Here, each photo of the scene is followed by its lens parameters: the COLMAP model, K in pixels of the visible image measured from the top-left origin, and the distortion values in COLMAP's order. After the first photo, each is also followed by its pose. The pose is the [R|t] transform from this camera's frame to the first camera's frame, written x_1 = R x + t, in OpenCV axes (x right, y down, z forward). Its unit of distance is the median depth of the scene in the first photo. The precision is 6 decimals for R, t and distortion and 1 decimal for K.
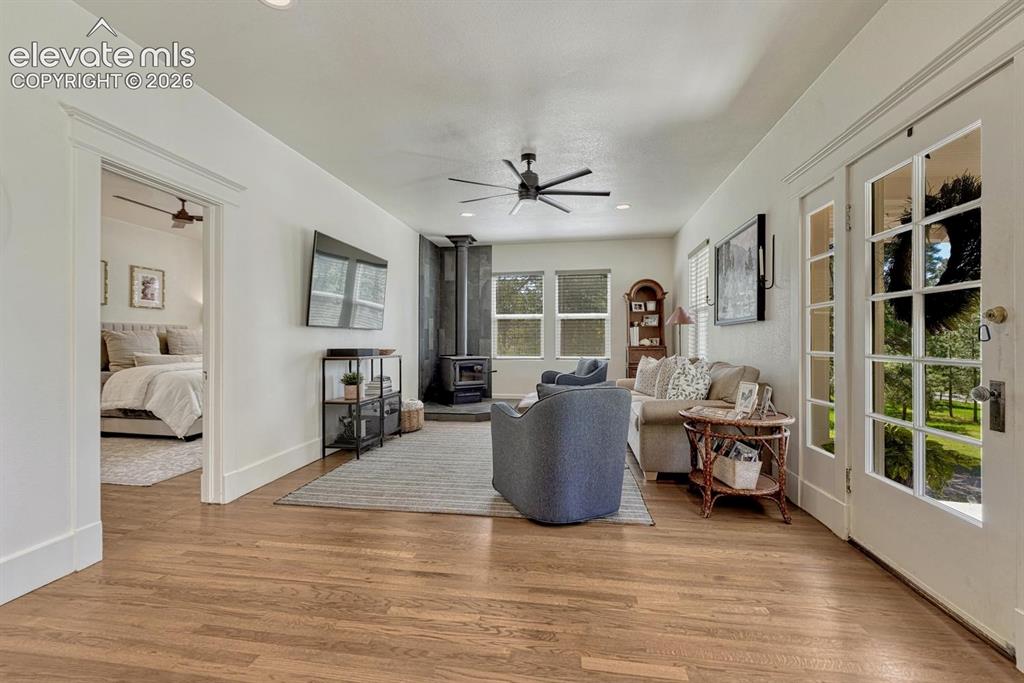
lens RADIAL K [[435.6, 0, 510.8], [0, 435.6, 340.1], [0, 0, 1]] dist [-0.000428, -0.000034]
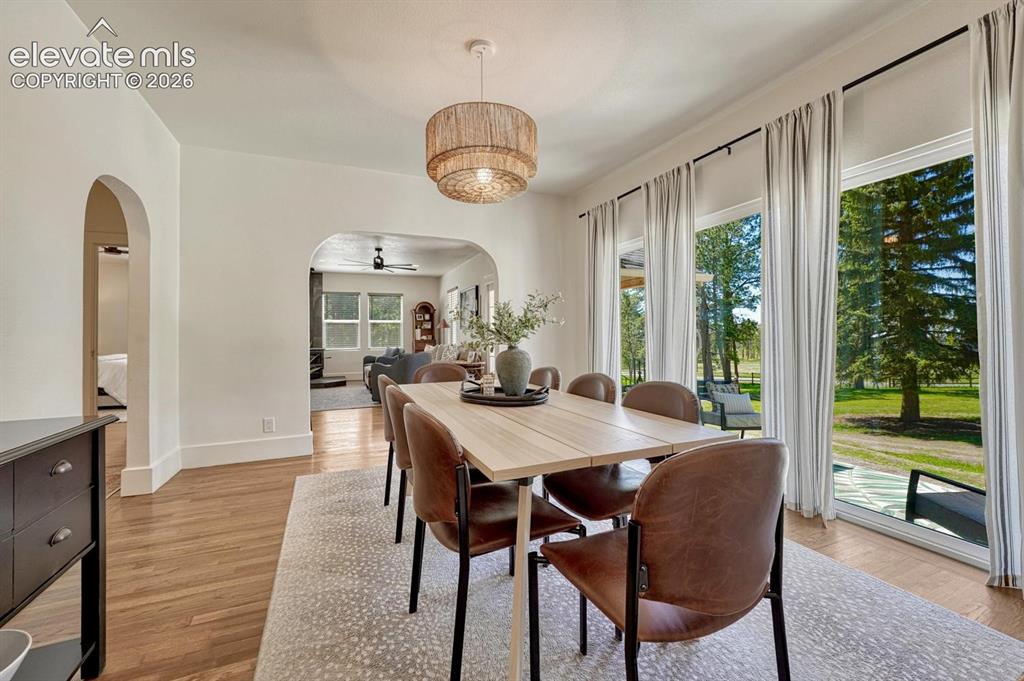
lens RADIAL K [[416.7, 0, 513.0], [0, 416.7, 335.4], [0, 0, 1]] dist [-0.000728, -0.000062]
pose [[0.845890, -0.006026, 0.533323, -0.281803], [0.008254, 0.999964, -0.001793, 0.002018], [-0.533293, 0.005919, 0.845910, -0.605655]]
